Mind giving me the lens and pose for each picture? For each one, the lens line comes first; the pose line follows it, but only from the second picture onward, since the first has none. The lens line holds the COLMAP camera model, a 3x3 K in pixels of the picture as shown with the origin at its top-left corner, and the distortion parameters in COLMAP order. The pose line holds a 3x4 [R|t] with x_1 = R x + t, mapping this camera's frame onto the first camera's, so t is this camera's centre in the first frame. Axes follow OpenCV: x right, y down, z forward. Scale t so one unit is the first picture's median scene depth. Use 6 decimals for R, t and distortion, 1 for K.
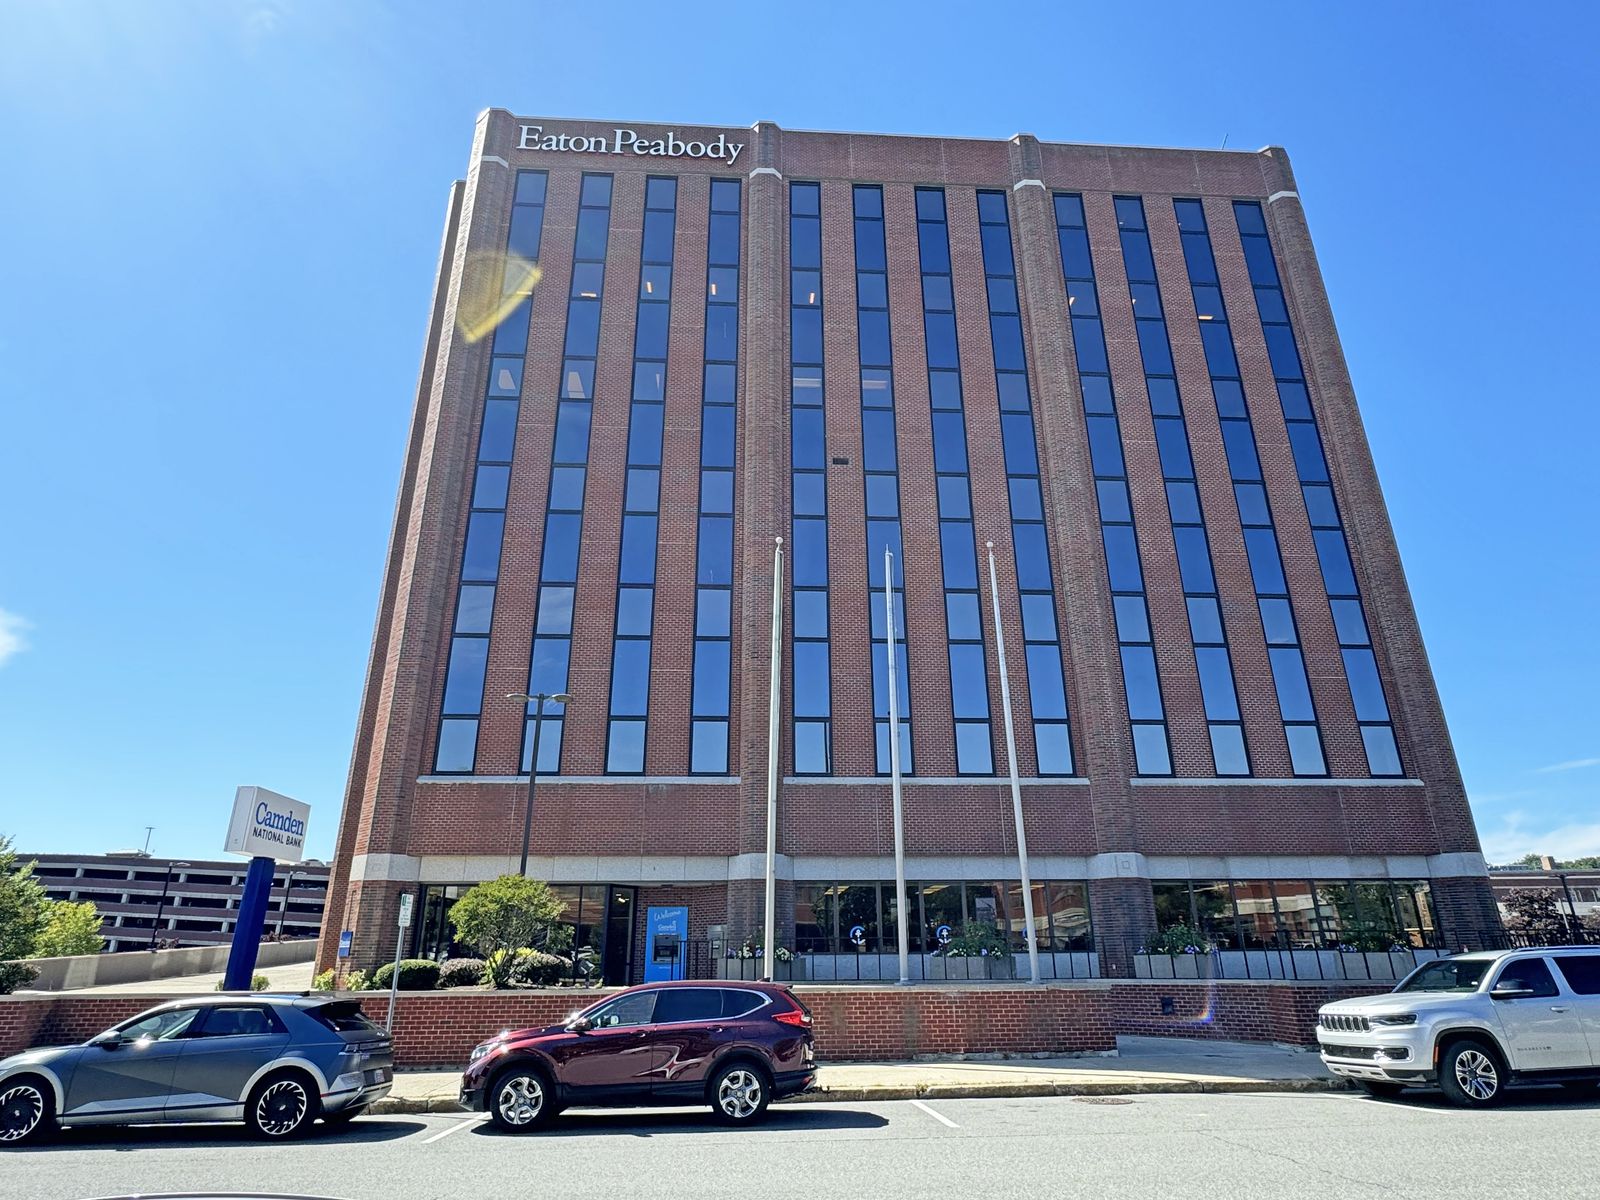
lens RADIAL K [[894.8, 0, 800.7], [0, 894.8, 610.4], [0, 0, 1]] dist [-0.002503, 0.001409]
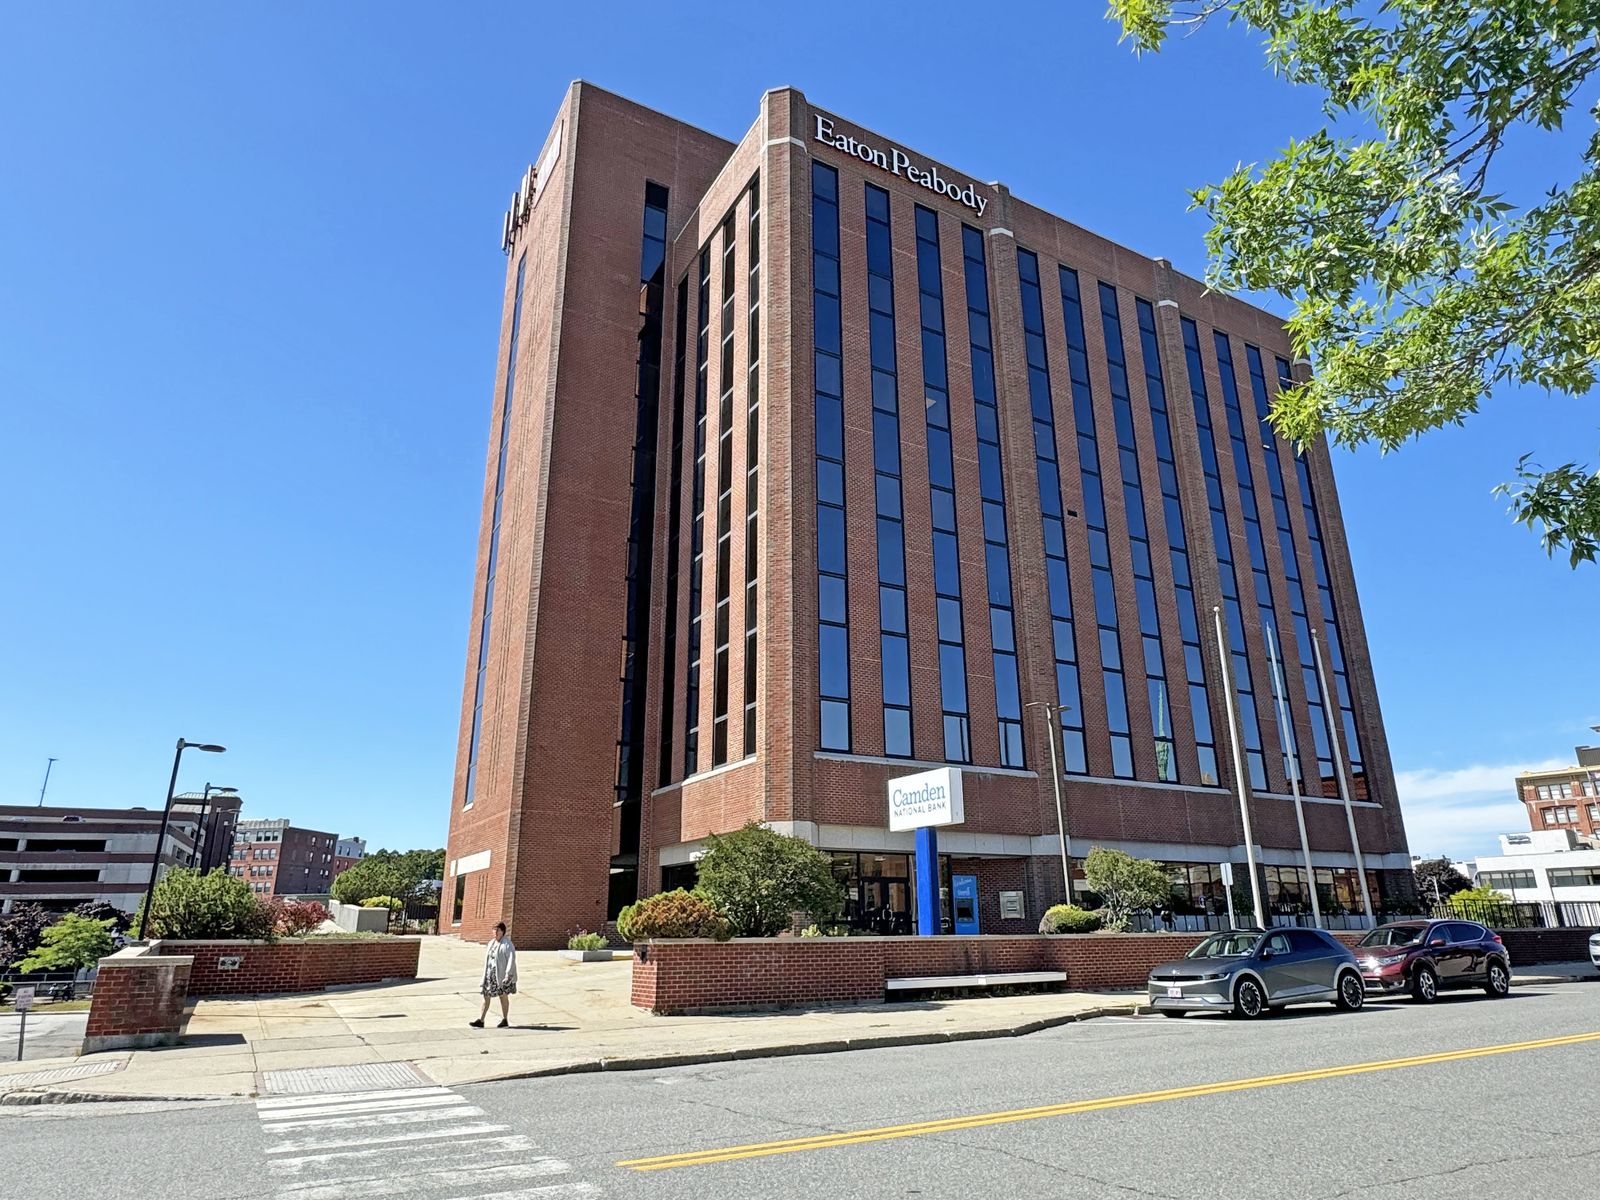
lens RADIAL K [[973.1, 0, 800.1], [0, 973.1, 591.7], [0, 0, 1]] dist [-0.001078, -0.001630]
pose [[0.896540, 0.146786, 0.417935, -0.716507], [-0.165312, 0.986207, 0.008249, -0.010982], [-0.410959, -0.076485, 0.908440, -0.043683]]
